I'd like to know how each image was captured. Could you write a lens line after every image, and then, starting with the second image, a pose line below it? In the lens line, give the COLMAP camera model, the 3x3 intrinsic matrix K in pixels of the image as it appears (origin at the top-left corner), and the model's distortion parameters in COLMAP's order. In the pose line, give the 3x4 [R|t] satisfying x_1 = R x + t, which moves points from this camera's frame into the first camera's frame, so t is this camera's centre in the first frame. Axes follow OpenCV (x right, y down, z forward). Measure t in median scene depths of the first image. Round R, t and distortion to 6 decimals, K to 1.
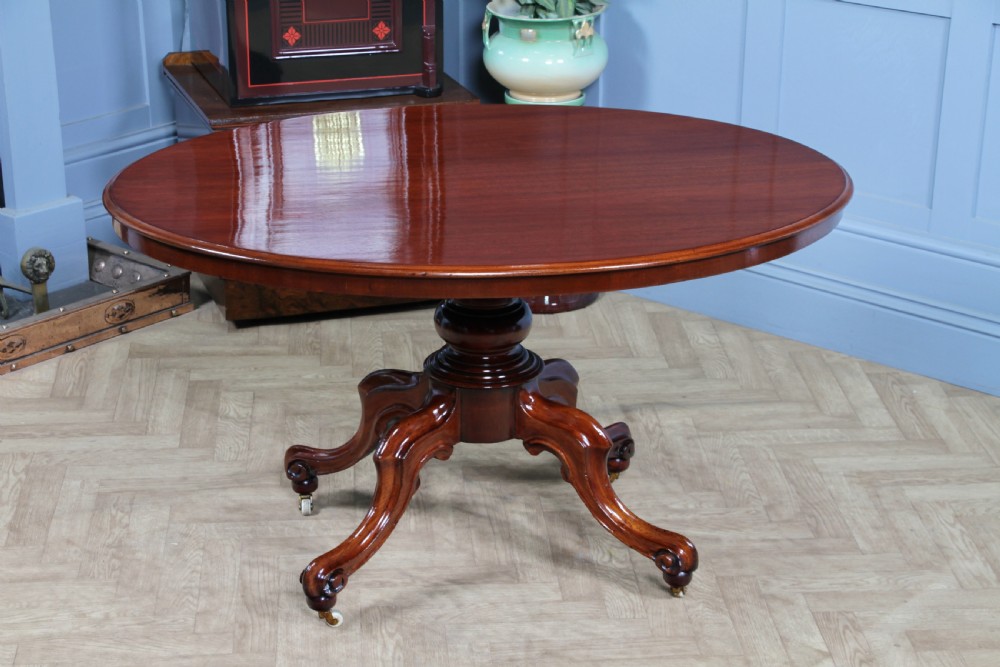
lens RADIAL K [[2220.8, 0, 500.7], [0, 2220.8, 367.5], [0, 0, 1]] dist [0.355915, 0.000000]
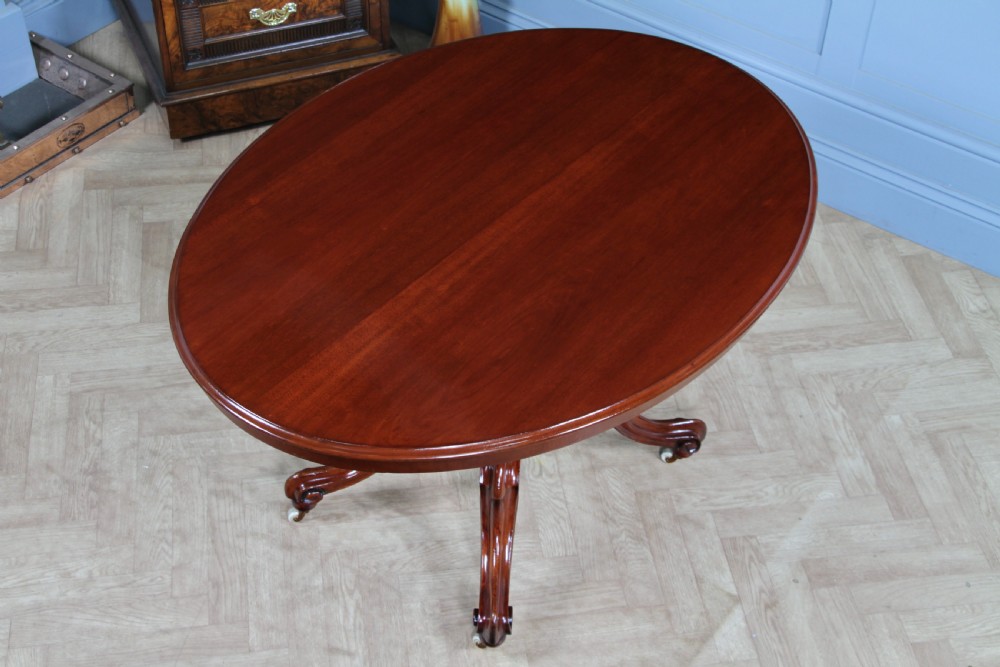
lens RADIAL K [[1638.5, 0, 509.6], [0, 1638.5, 330.9], [0, 0, 1]] dist [0.143256, 0.000000]
pose [[0.997272, -0.034816, 0.065084, -0.016580], [0.009188, 0.933457, 0.358572, -0.259309], [-0.073237, -0.356996, 0.931231, 0.241665]]
